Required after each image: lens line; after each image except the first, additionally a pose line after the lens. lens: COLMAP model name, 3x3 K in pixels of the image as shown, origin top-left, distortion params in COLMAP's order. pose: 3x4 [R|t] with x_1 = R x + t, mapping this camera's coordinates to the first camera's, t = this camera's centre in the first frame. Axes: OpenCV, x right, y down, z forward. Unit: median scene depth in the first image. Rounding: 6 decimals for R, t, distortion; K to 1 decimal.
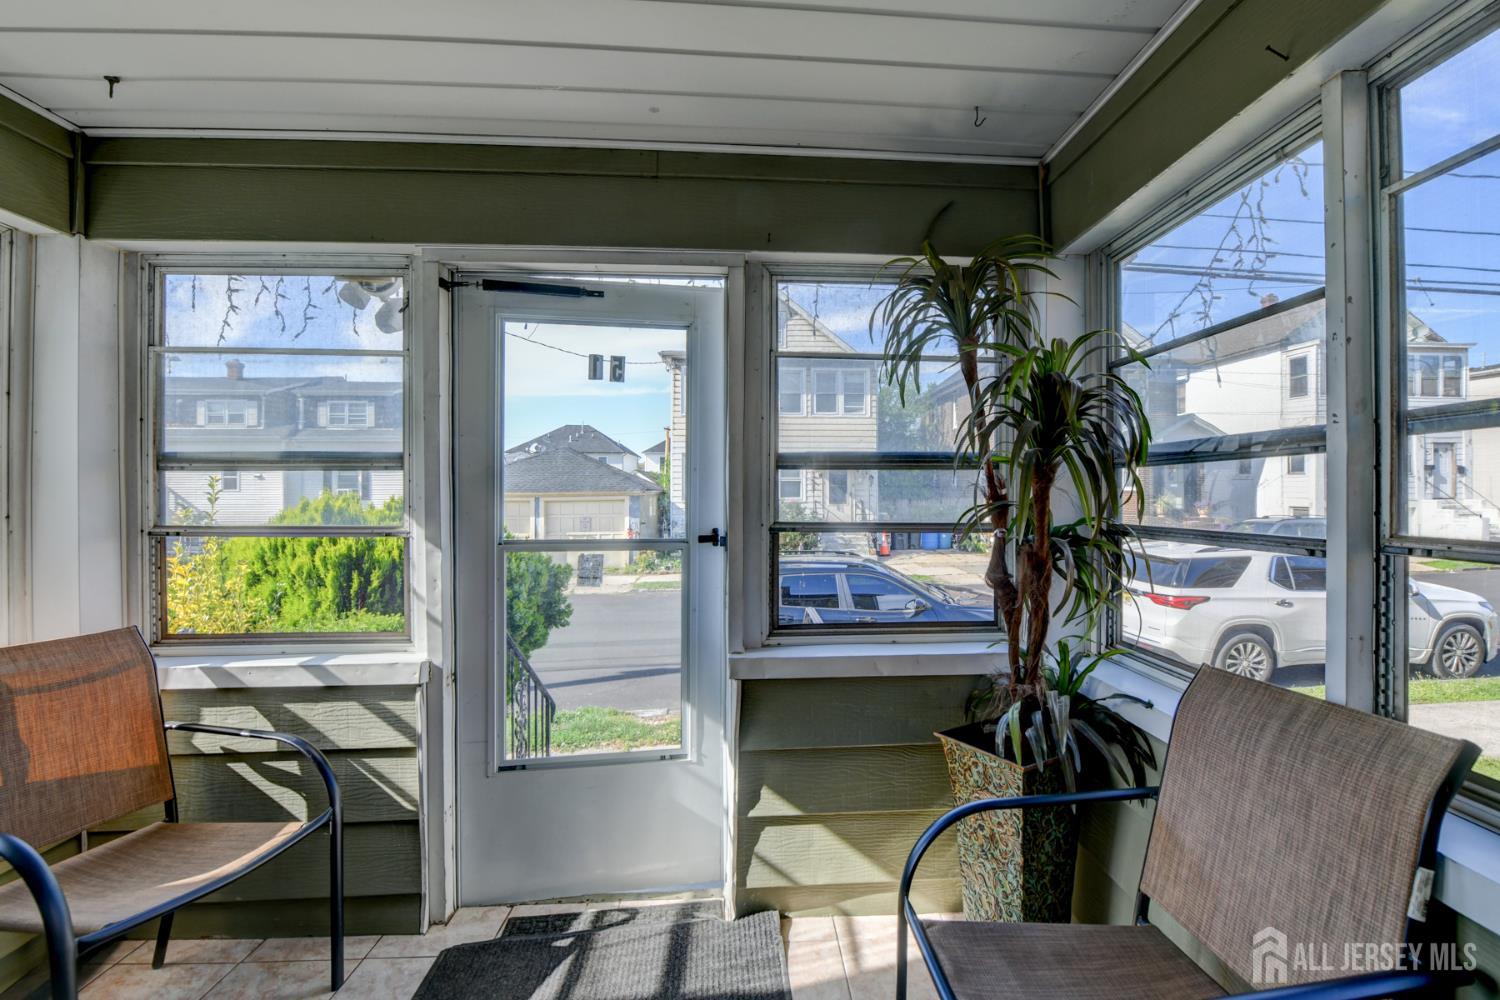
lens RADIAL K [[651.2, 0, 794.6], [0, 651.2, 492.5], [0, 0, 1]] dist [0.001260, -0.000019]
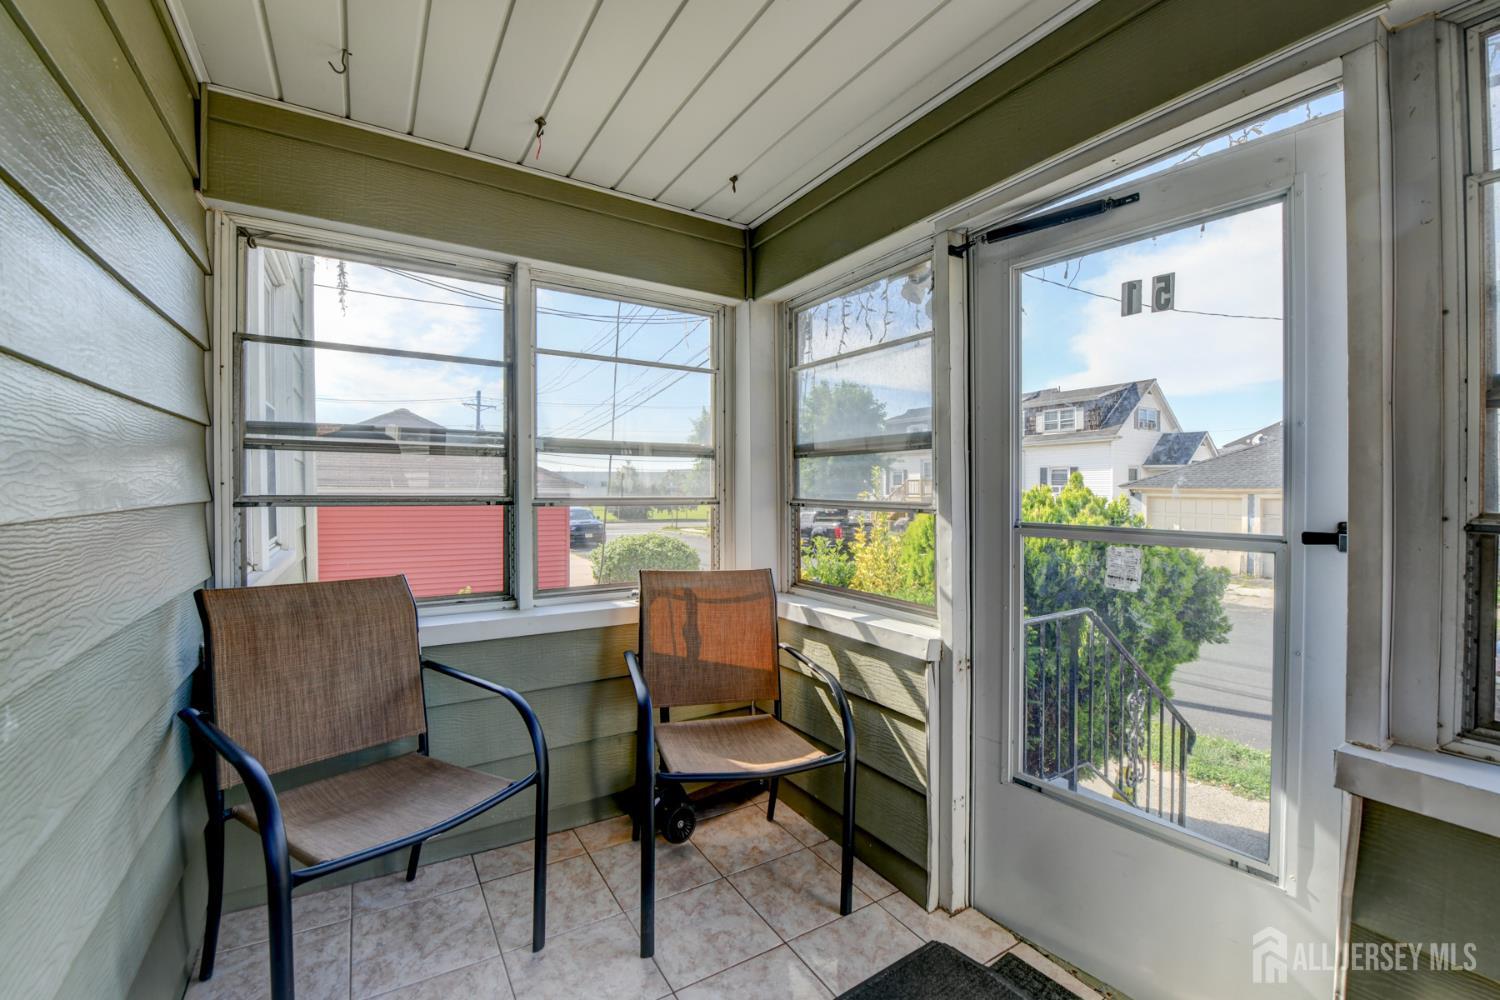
lens RADIAL K [[614.4, 0, 767.2], [0, 614.4, 493.8], [0, 0, 1]] dist [-0.002323, -0.005892]
pose [[0.483053, 0.006919, -0.875564, 0.124796], [-0.001979, 0.999975, 0.006811, 0.031811], [0.875589, -0.001557, 0.483055, 0.327402]]
